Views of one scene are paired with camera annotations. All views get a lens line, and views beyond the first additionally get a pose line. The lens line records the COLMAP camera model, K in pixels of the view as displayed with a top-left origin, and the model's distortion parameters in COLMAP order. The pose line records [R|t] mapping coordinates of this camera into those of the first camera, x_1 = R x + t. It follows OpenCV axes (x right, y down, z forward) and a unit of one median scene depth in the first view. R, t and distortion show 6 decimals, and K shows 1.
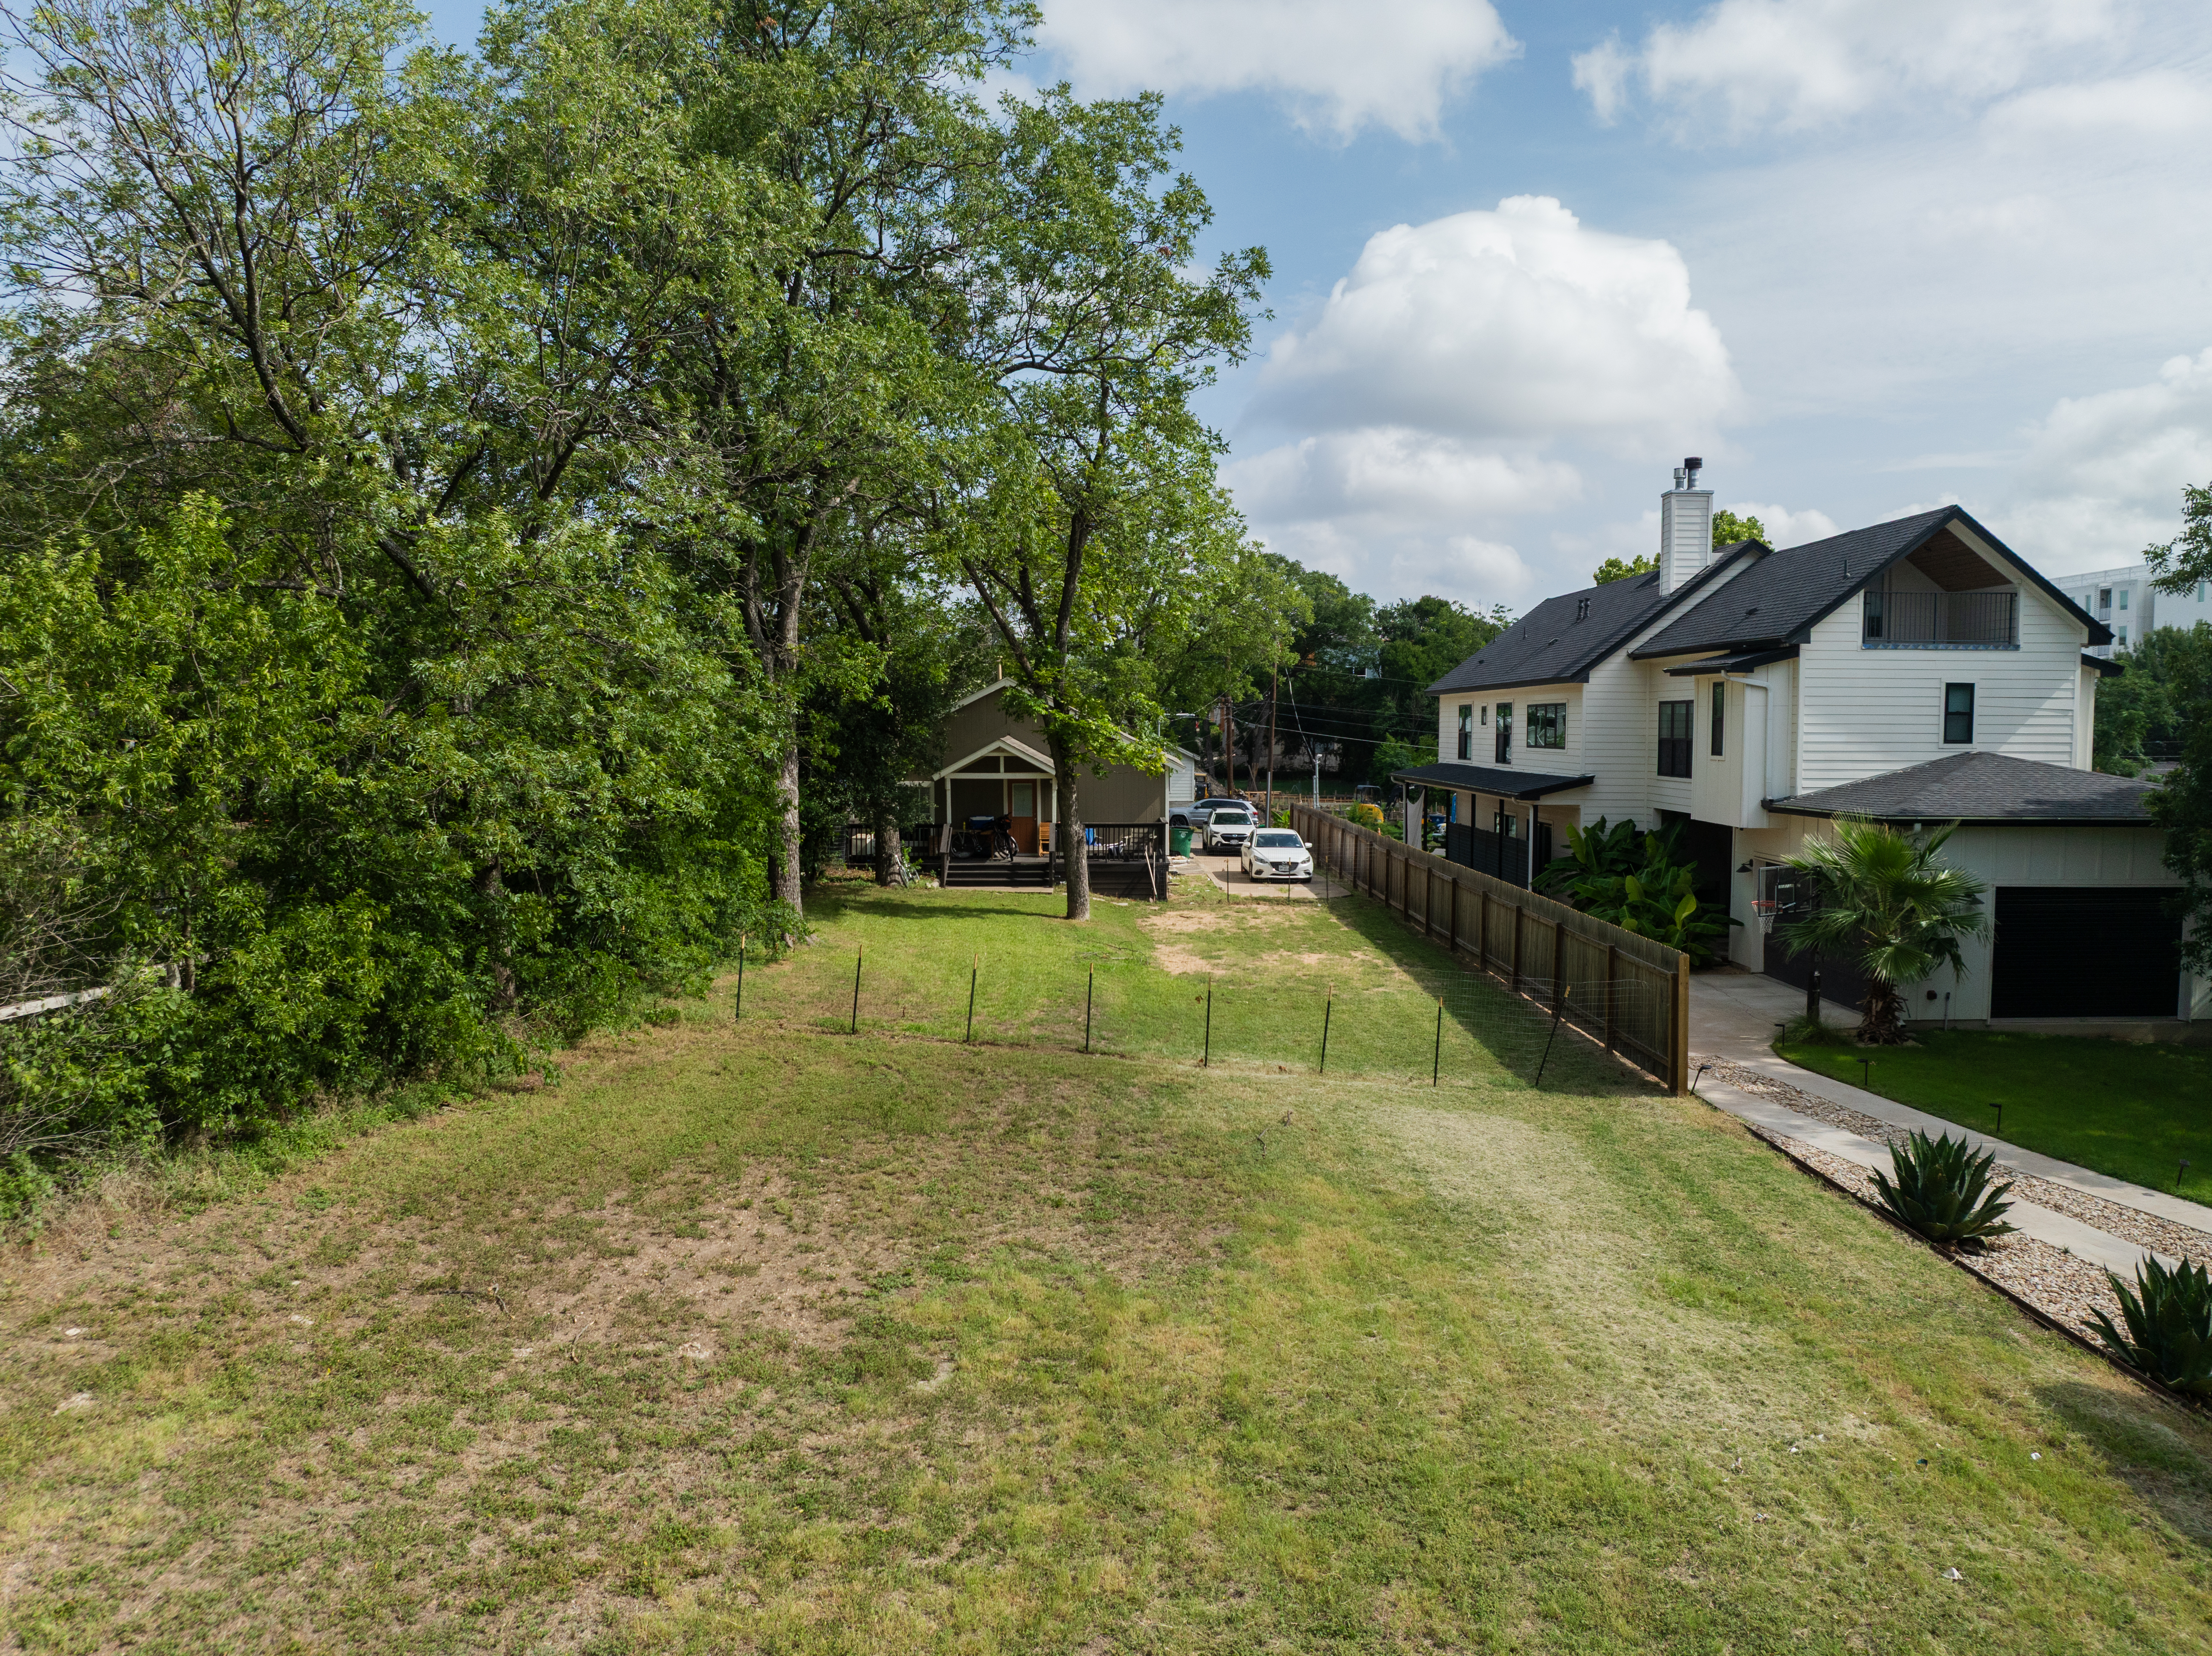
lens RADIAL K [[1571.9, 0, 1106.0], [0, 1571.9, 828.0], [0, 0, 1]] dist [-0.029040, 0.000069]
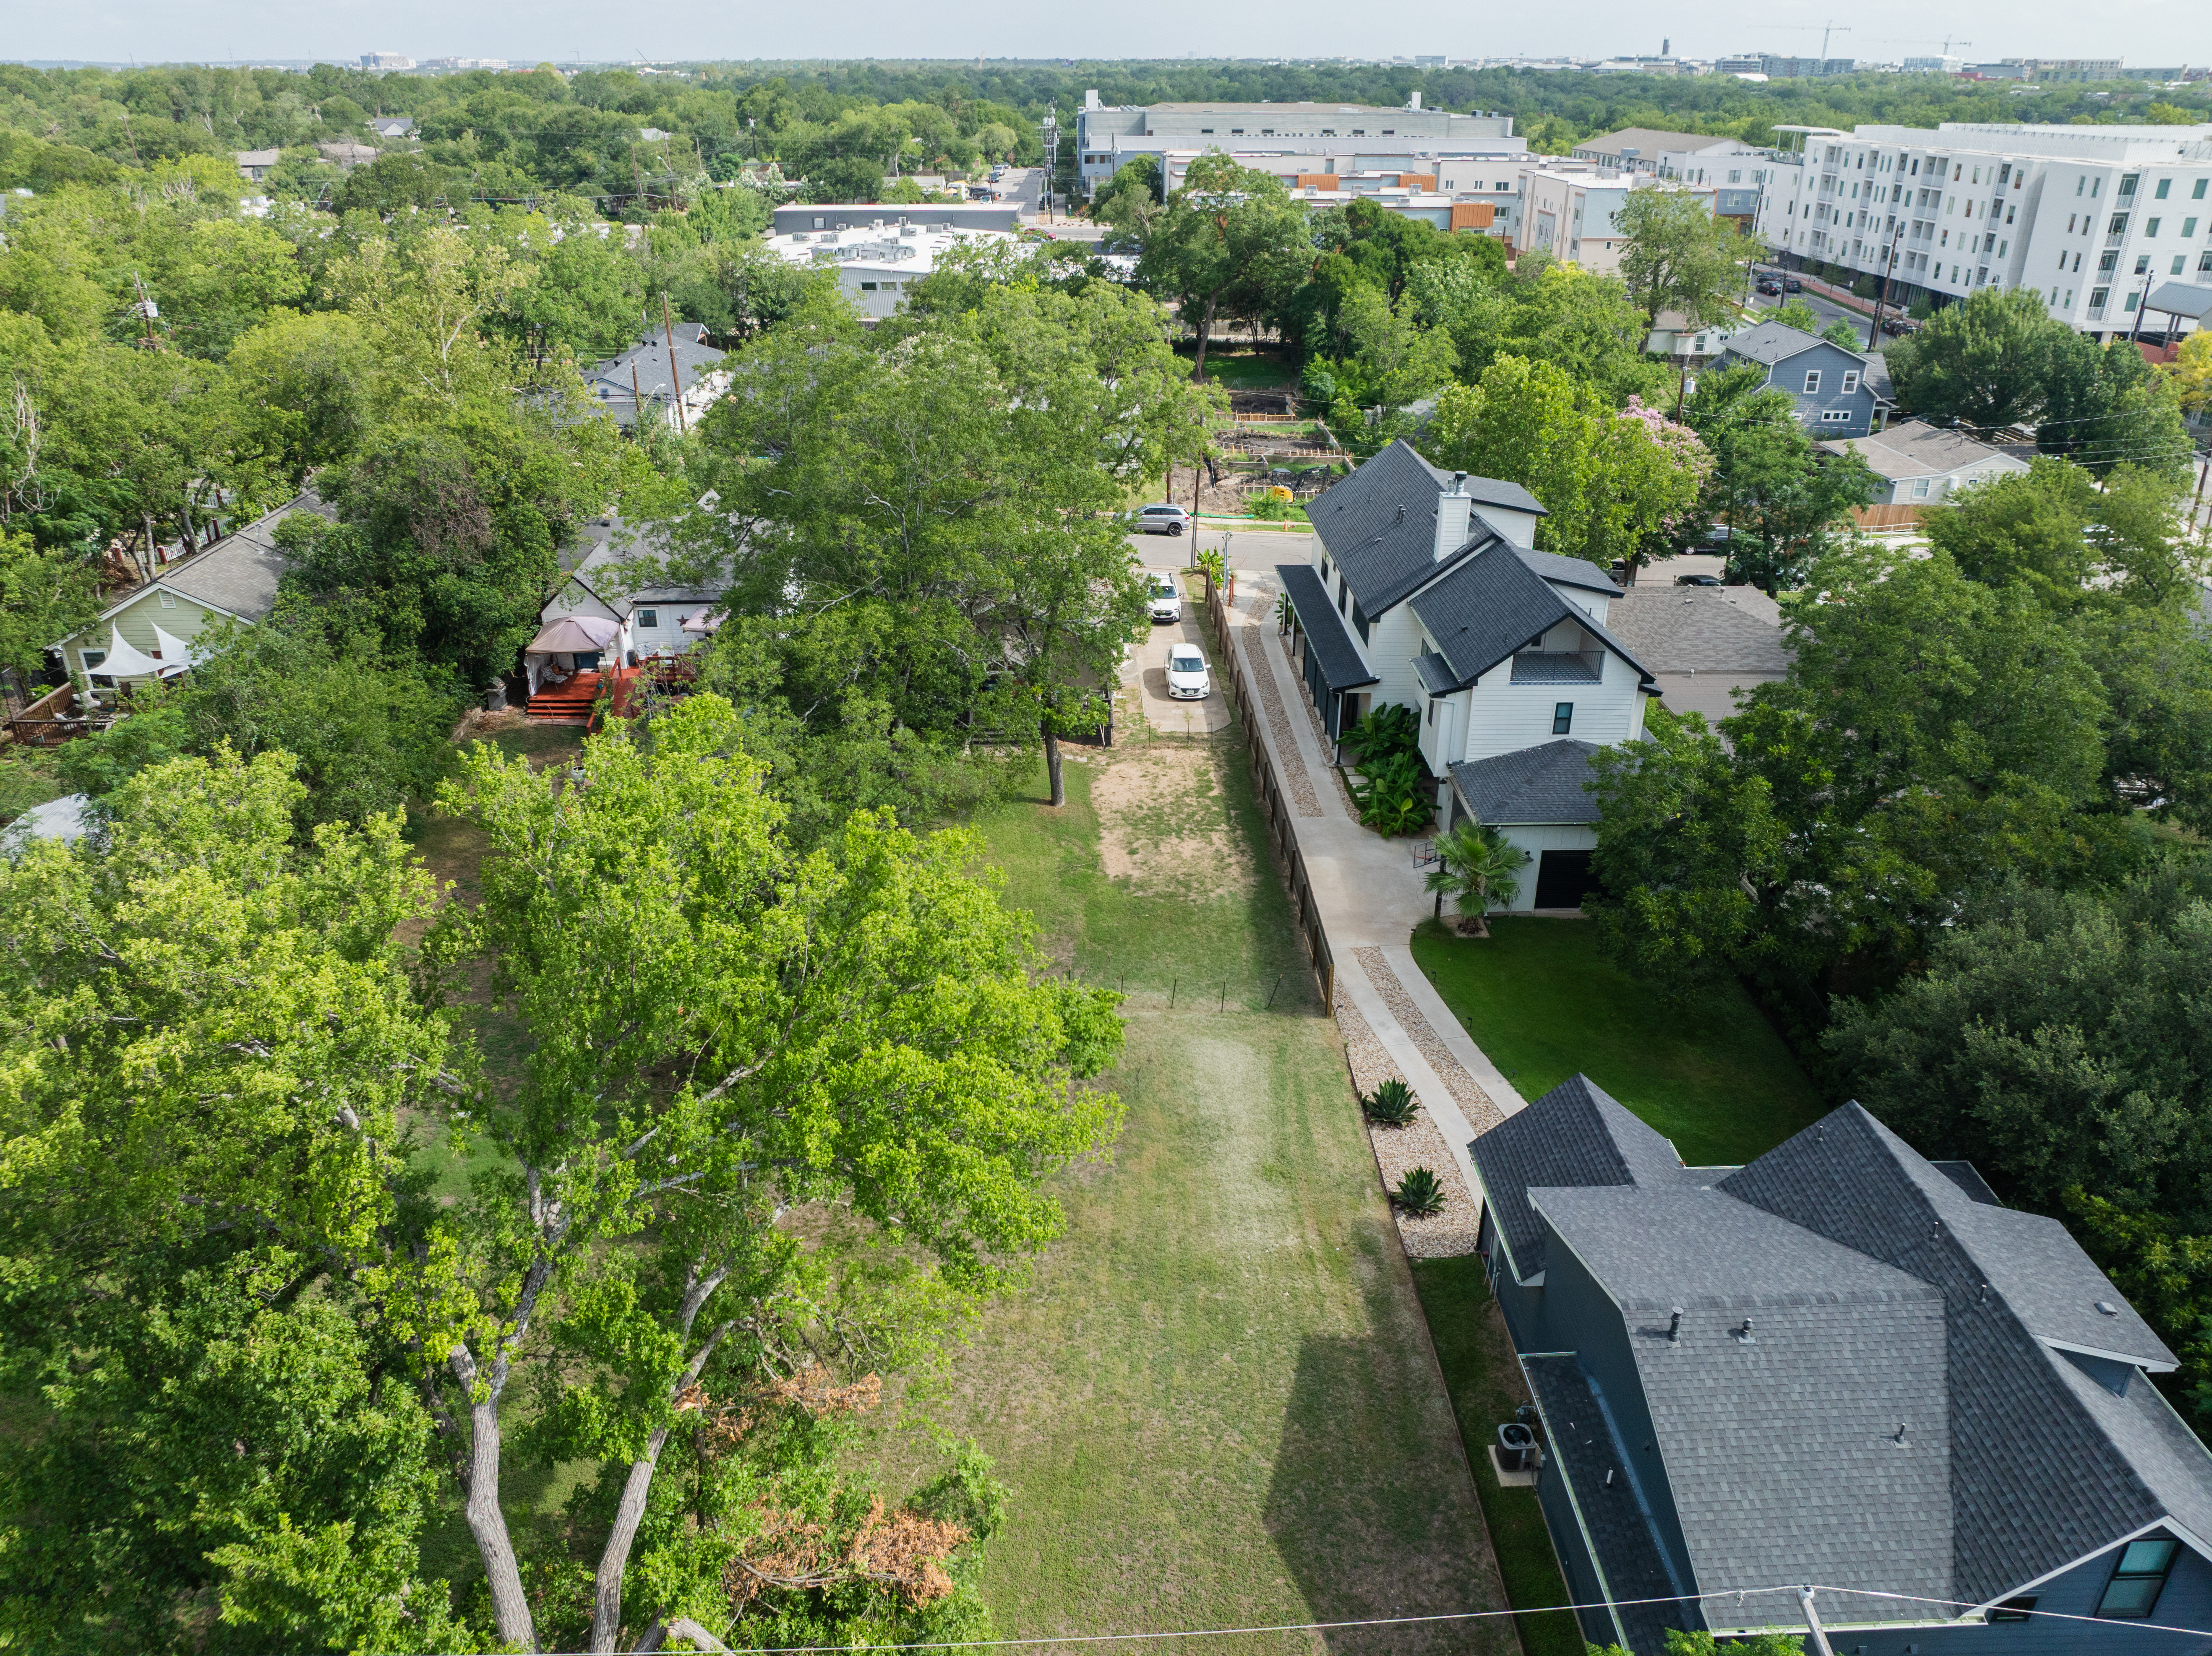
lens RADIAL K [[1571.9, 0, 1106.0], [0, 1571.9, 828.0], [0, 0, 1]] dist [-0.029040, 0.000069]
pose [[0.999707, -0.005788, 0.023492, -0.007842], [-0.003542, 0.925497, 0.378738, -0.755008], [-0.023934, -0.378710, 0.925206, -0.799886]]
